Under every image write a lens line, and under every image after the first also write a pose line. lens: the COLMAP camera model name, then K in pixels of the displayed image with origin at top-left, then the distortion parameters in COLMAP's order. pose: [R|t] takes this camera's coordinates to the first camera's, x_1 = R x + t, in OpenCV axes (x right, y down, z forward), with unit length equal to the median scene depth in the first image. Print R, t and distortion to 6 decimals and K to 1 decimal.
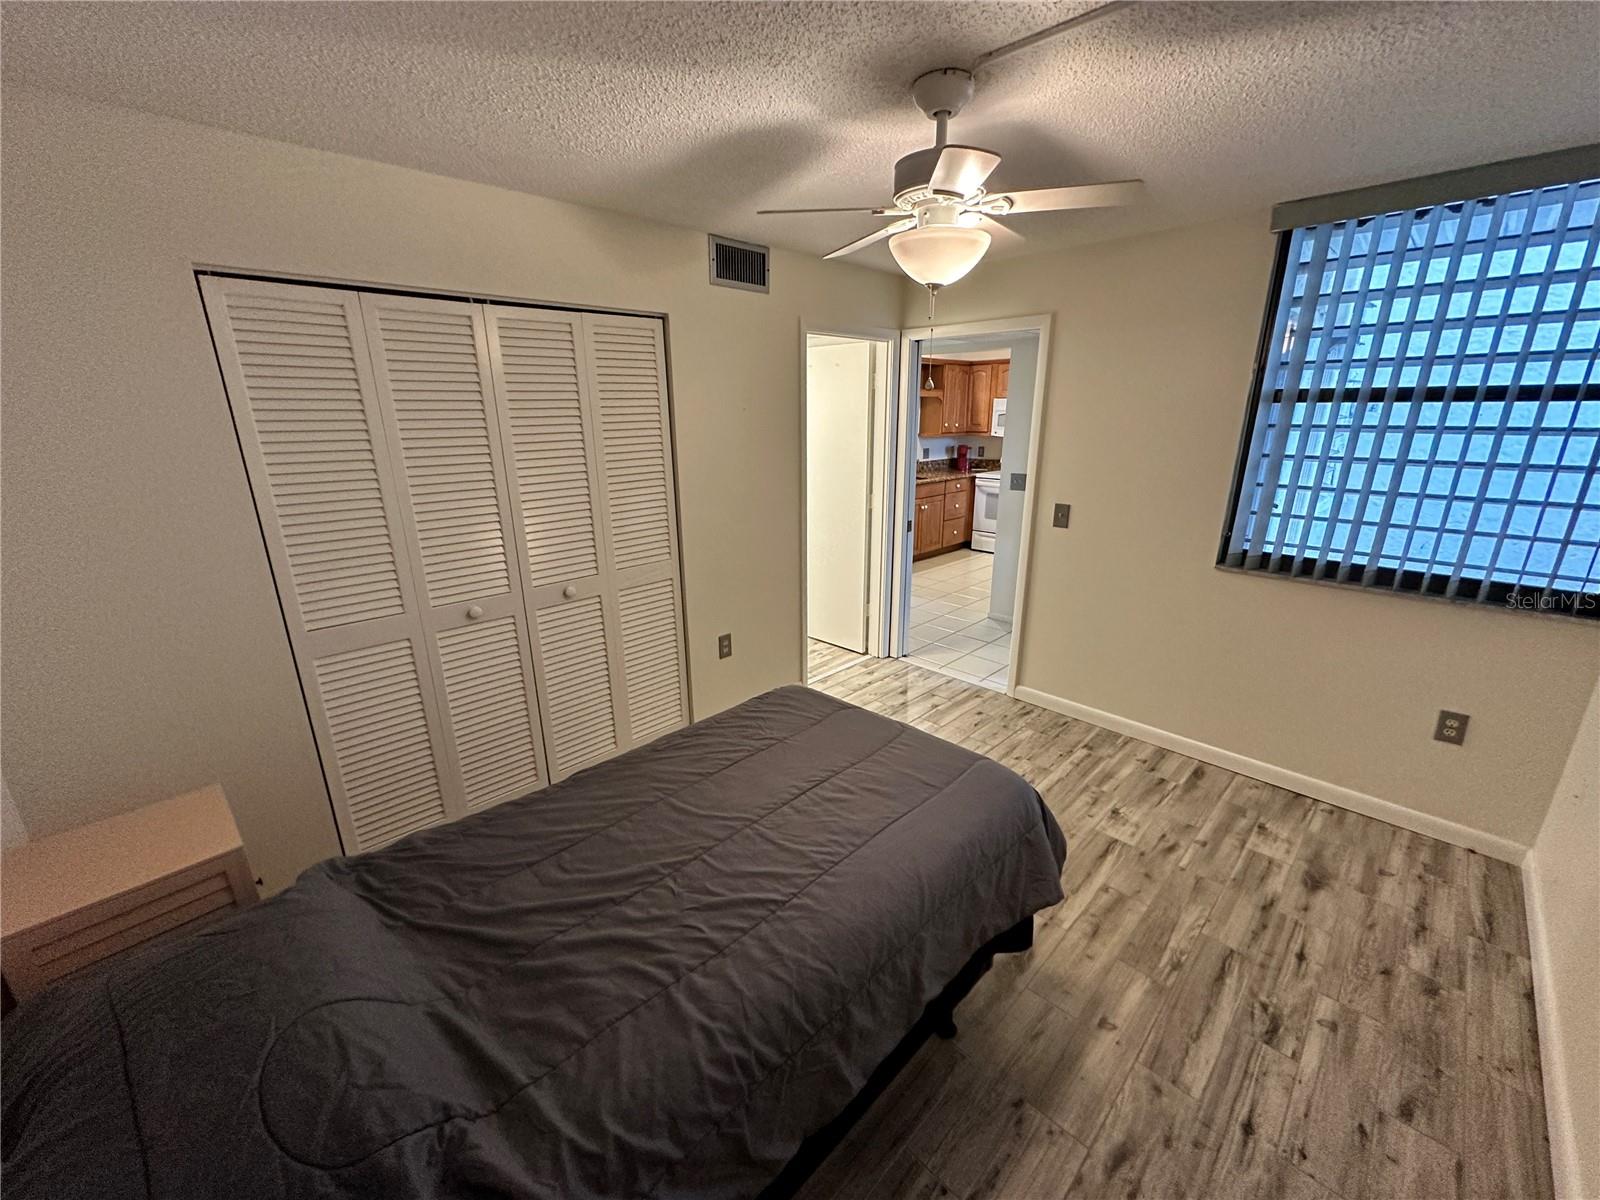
lens RADIAL K [[639.1, 0, 798.1], [0, 639.1, 598.6], [0, 0, 1]] dist [-0.003319, -0.000384]
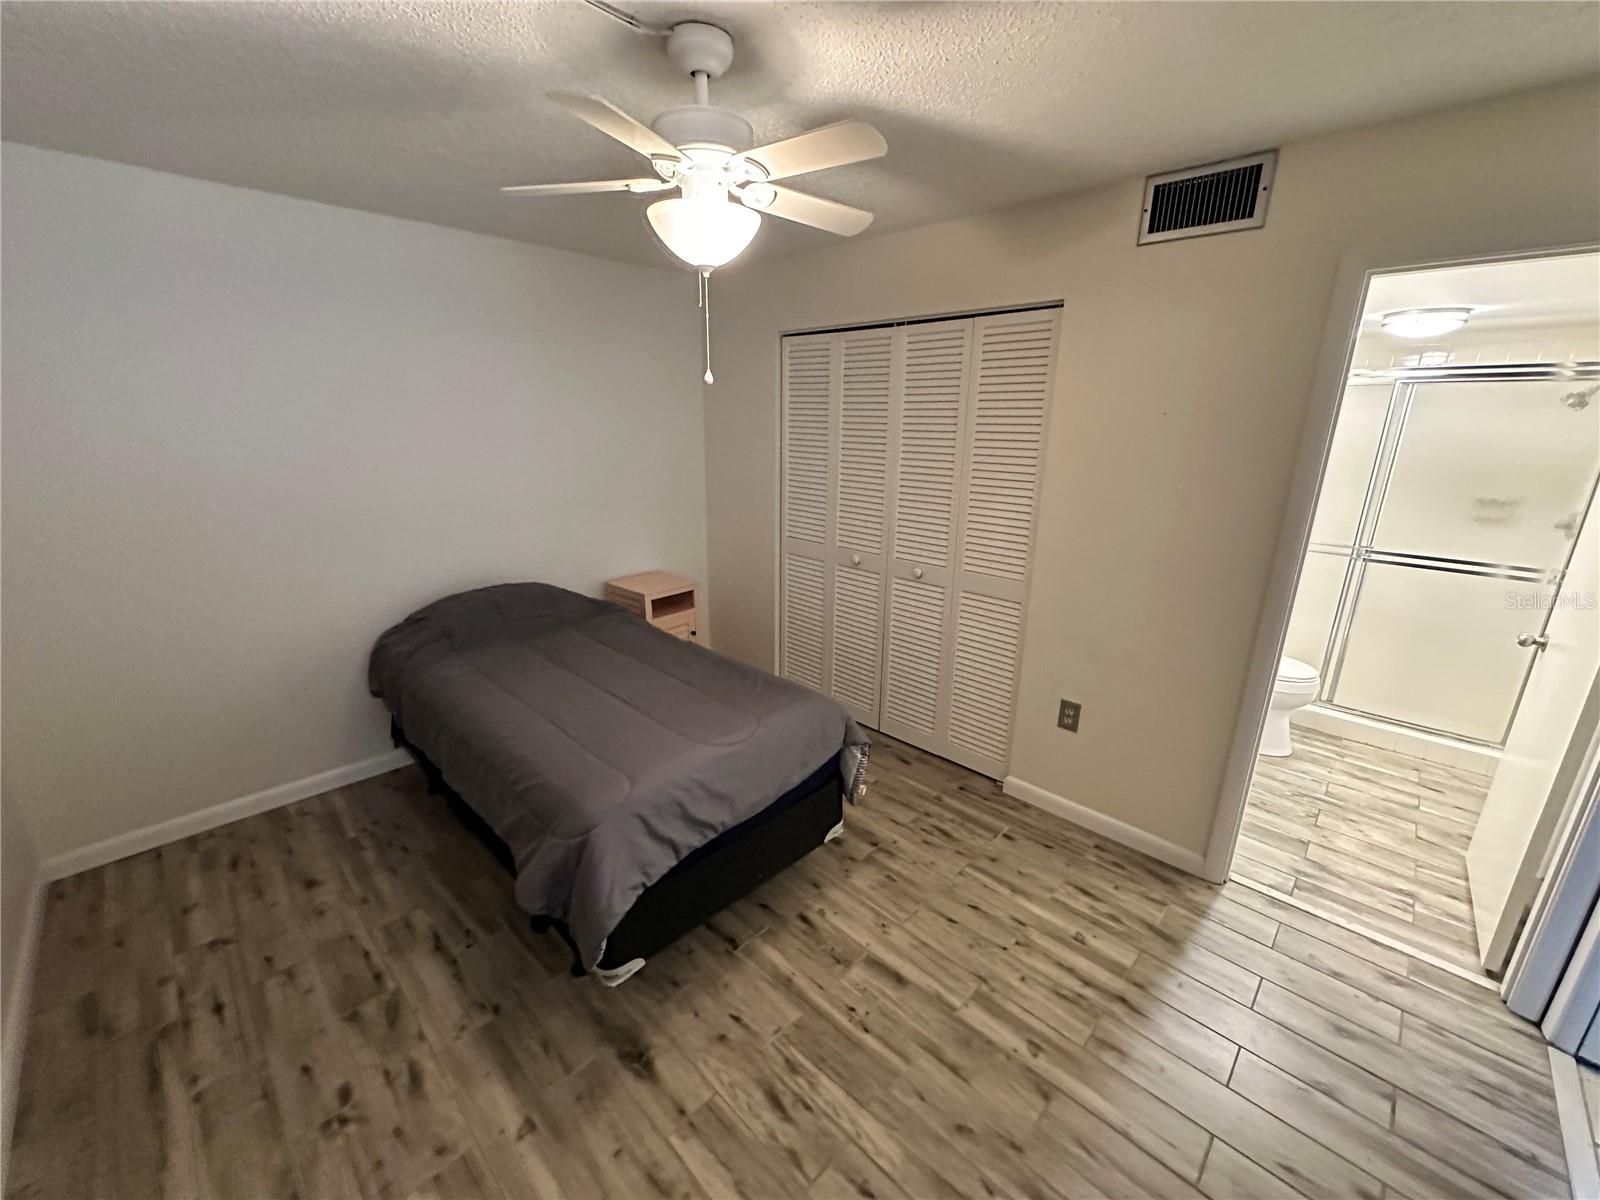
lens RADIAL K [[635.5, 0, 800.0], [0, 635.5, 600.0], [0, 0, 1]] dist [-0.010905, -0.000009]
pose [[0.014569, 0.284266, -0.958635, 0.786562], [-0.302801, 0.914972, 0.266717, -0.218530], [0.952942, 0.286390, 0.099406, 0.767800]]
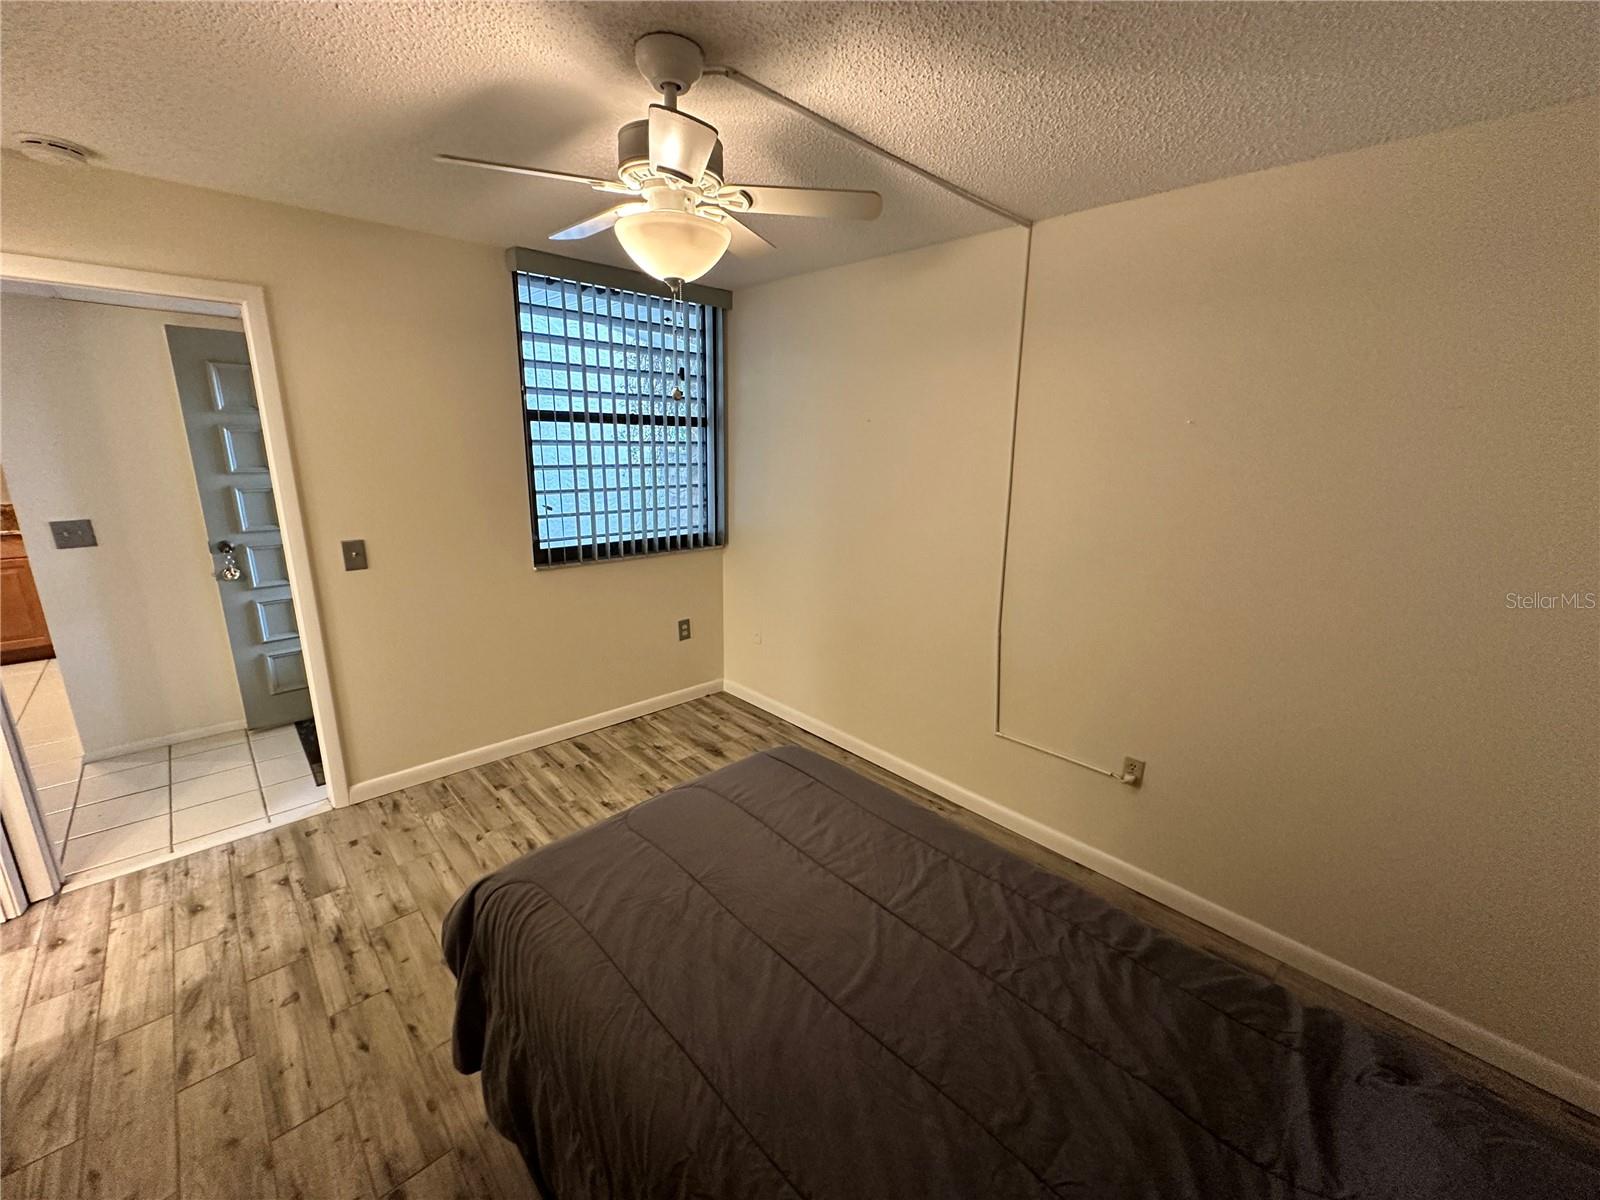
lens RADIAL K [[638.5, 0, 800.0], [0, 638.5, 600.0], [0, 0, 1]] dist [0.000102, -0.000114]
pose [[0.016544, -0.244177, 0.969590, -0.484135], [0.265642, 0.935945, 0.231171, -0.155450], [-0.963930, 0.253740, 0.080348, 0.571754]]
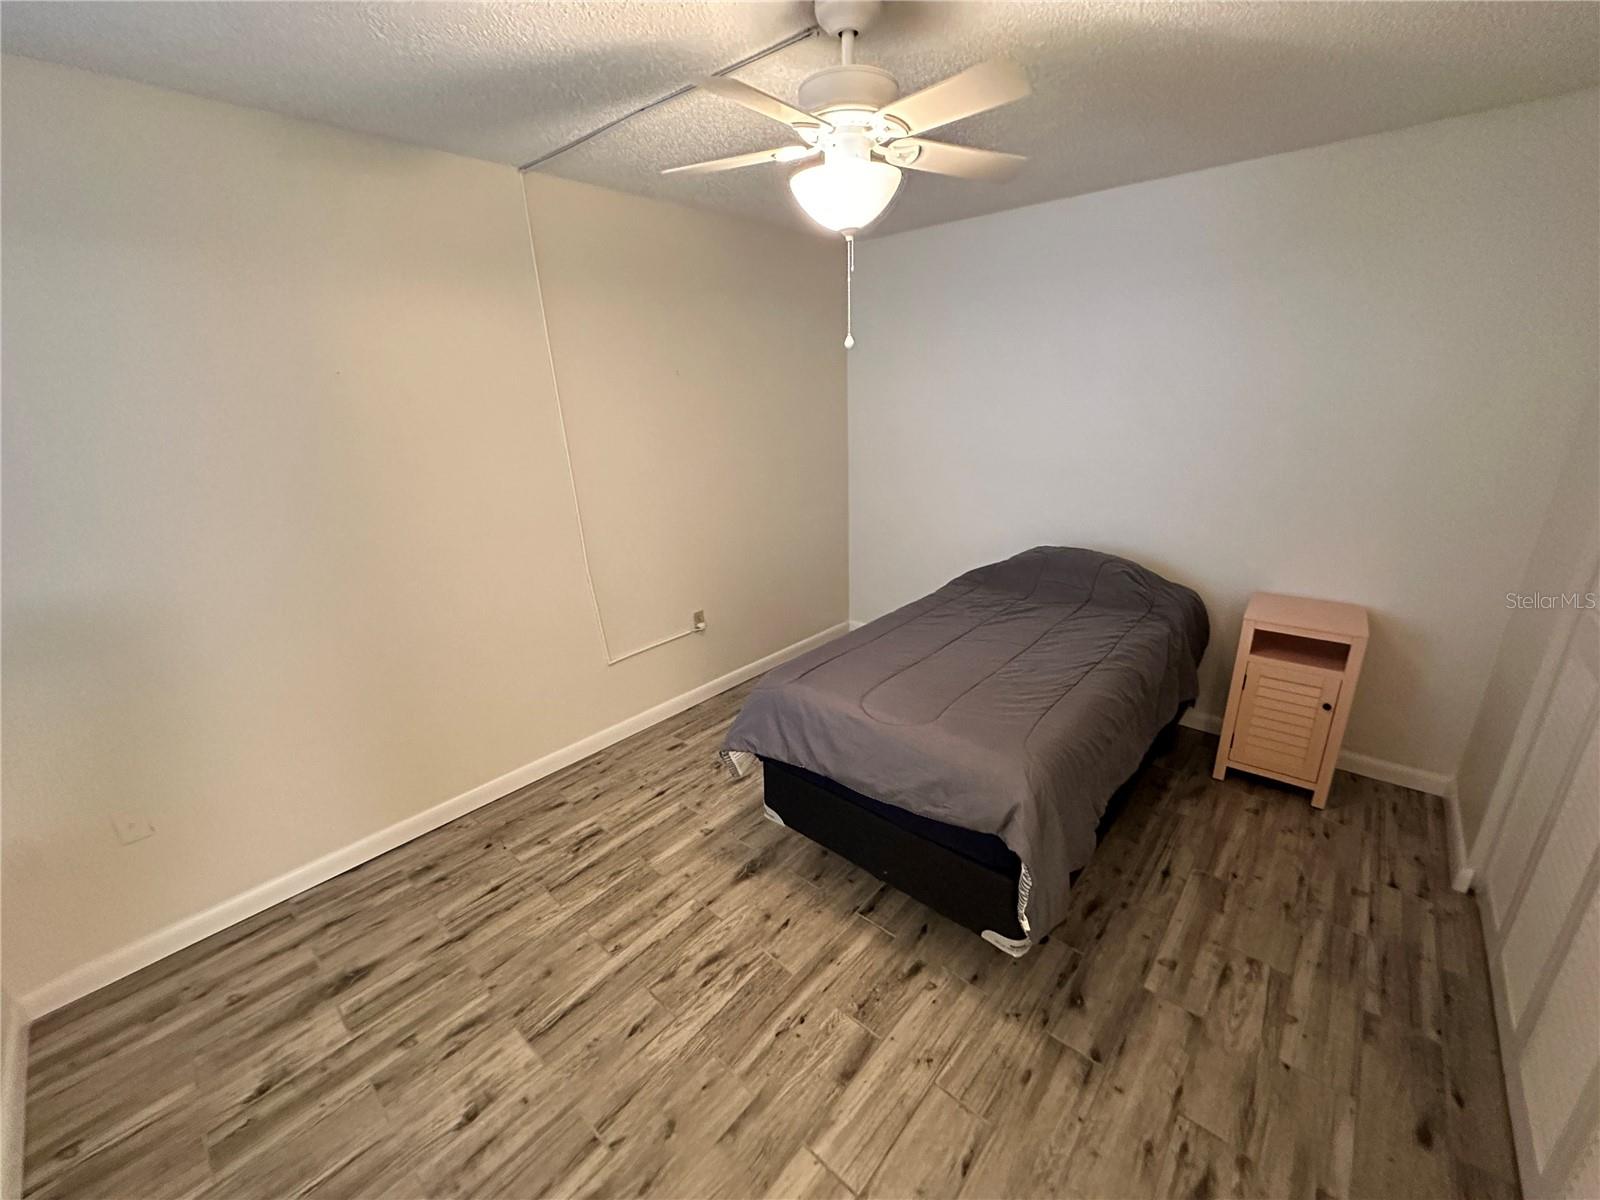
lens RADIAL K [[629.6, 0, 795.3], [0, 629.6, 605.4], [0, 0, 1]] dist [-0.001398, -0.000005]
pose [[-0.997603, 0.055546, -0.041271, 0.232990], [0.020975, 0.811063, 0.584583, -0.376618], [0.065945, 0.582316, -0.810284, 1.324036]]
